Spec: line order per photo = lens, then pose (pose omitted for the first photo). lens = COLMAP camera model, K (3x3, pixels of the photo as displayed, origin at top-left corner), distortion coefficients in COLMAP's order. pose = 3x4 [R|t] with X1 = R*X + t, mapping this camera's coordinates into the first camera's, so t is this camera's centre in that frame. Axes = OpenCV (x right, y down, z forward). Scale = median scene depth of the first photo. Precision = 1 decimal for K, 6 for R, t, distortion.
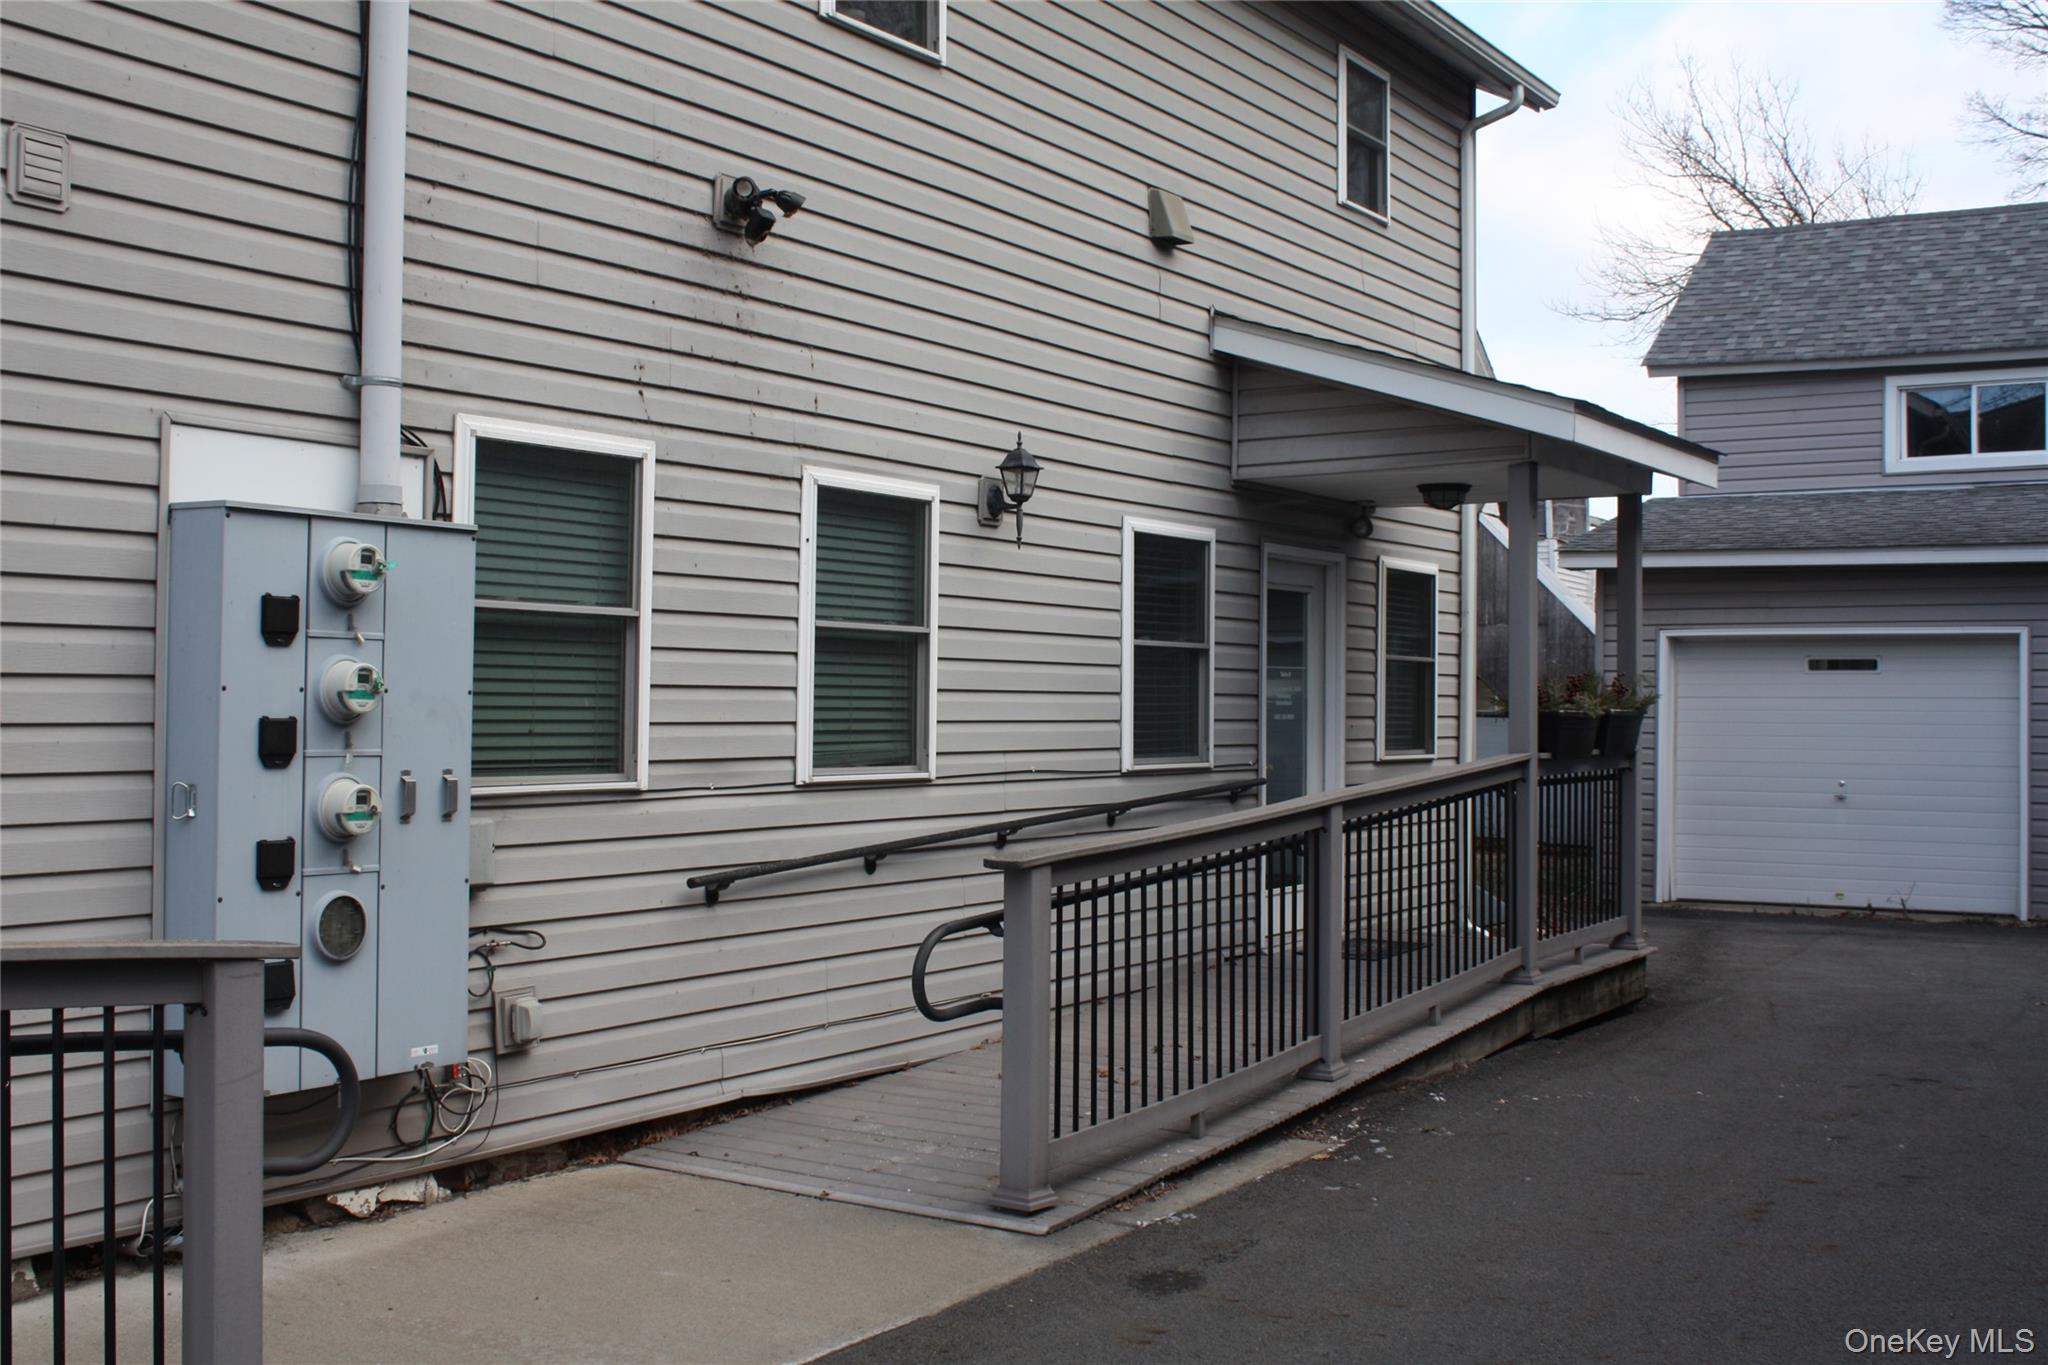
lens RADIAL K [[2154.2, 0, 1024.0], [0, 2154.2, 682.5], [0, 0, 1]] dist [-0.113937, 0.125914]
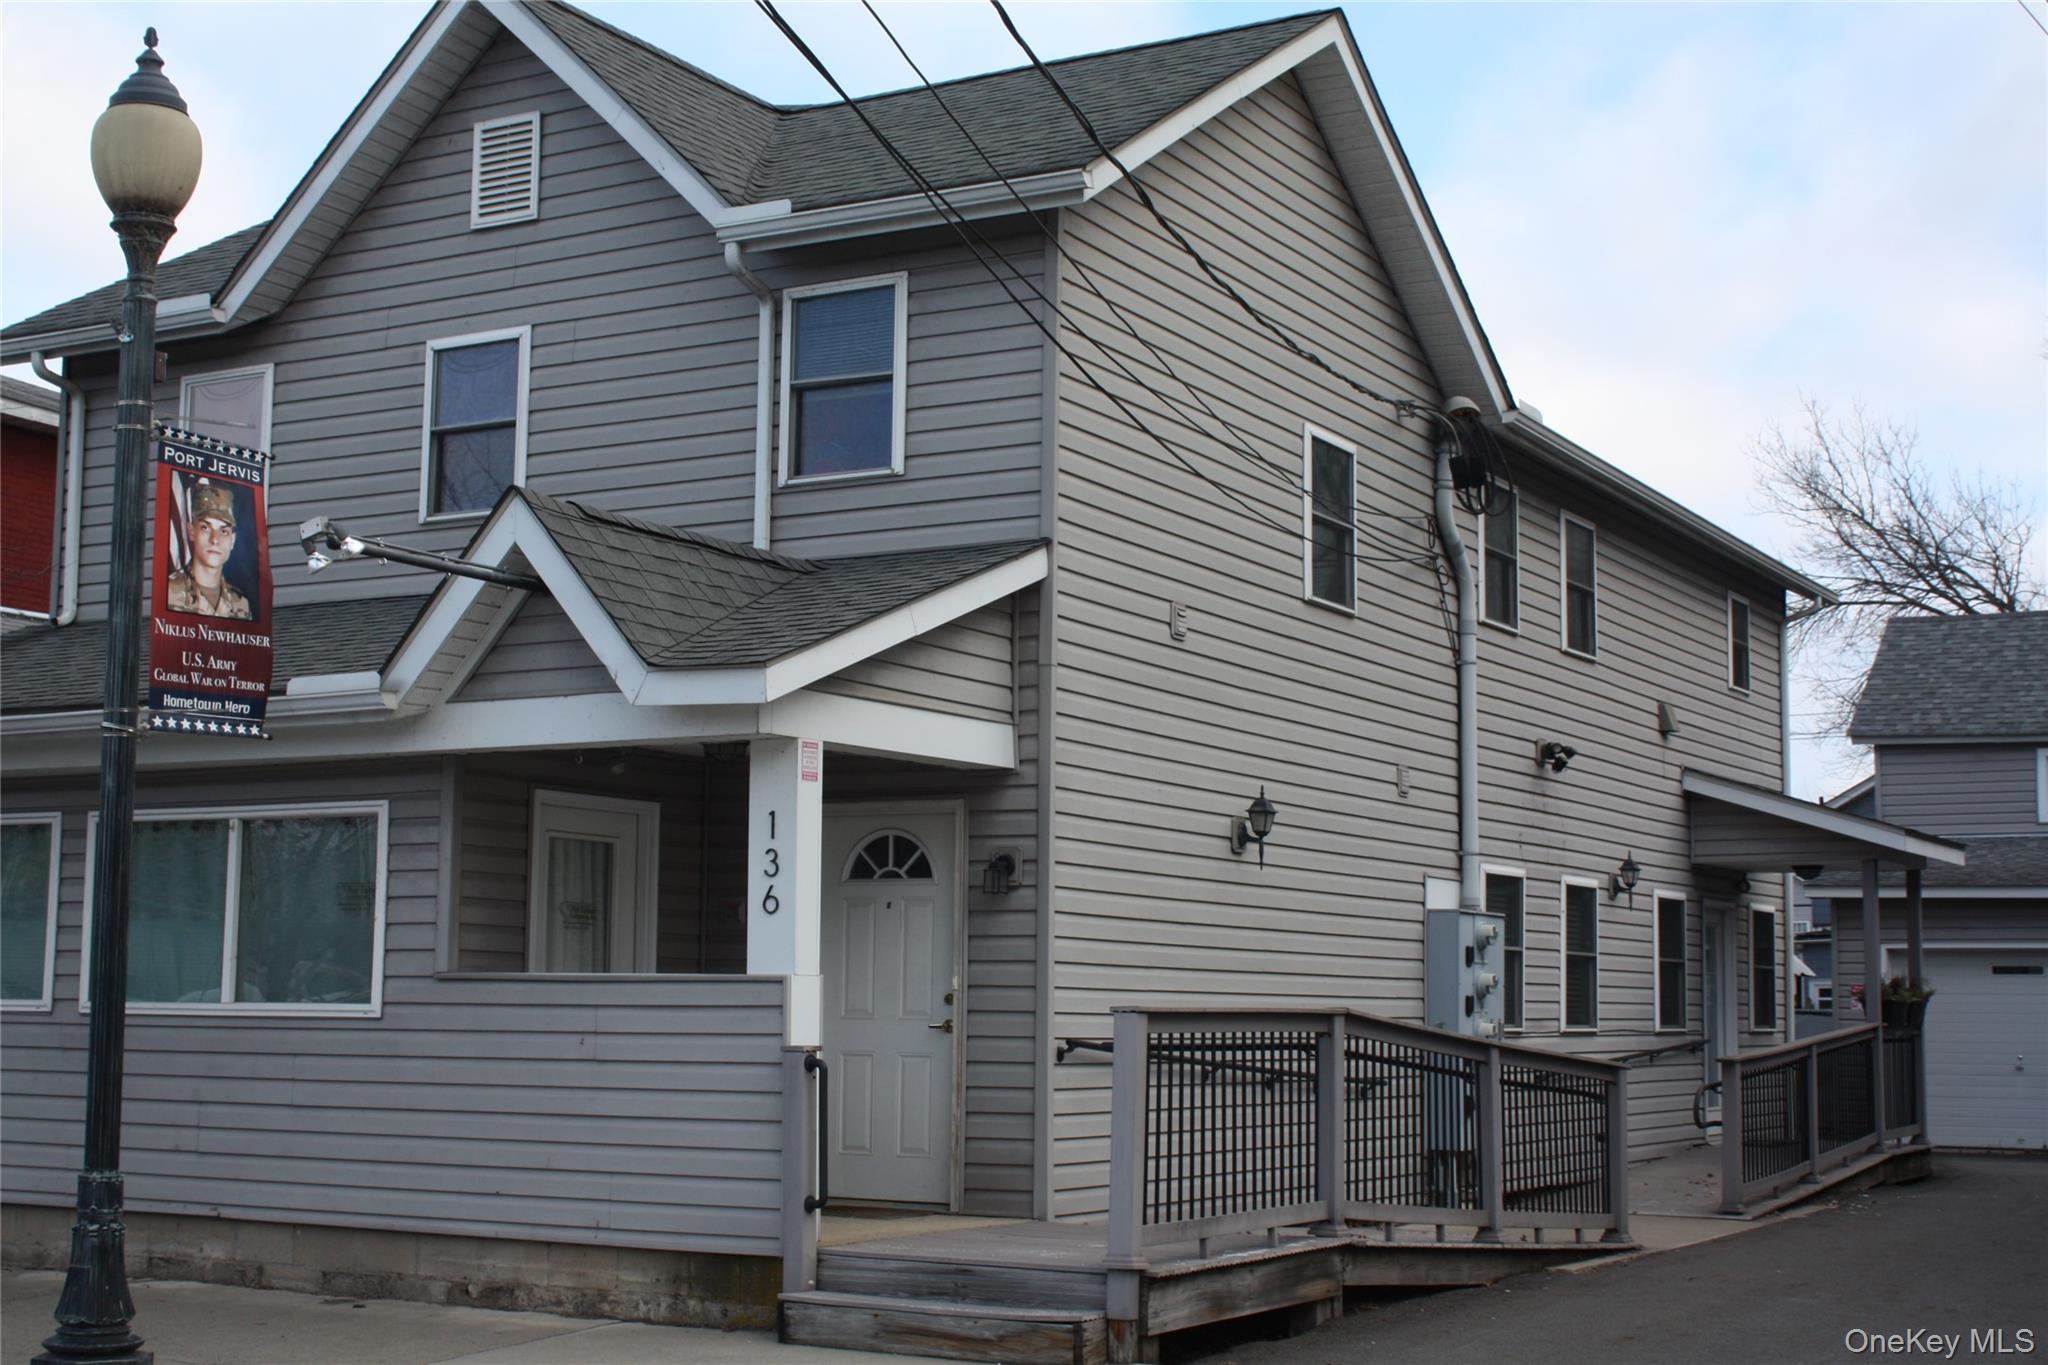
lens RADIAL K [[2784.9, 0, 1024.0], [0, 2784.9, 682.5], [0, 0, 1]] dist [-0.038932, 0.066730]
pose [[0.998197, 0.010498, 0.059099, -0.578341], [-0.004169, 0.994336, -0.106204, -0.000236], [-0.059880, 0.105766, 0.992586, -1.208327]]
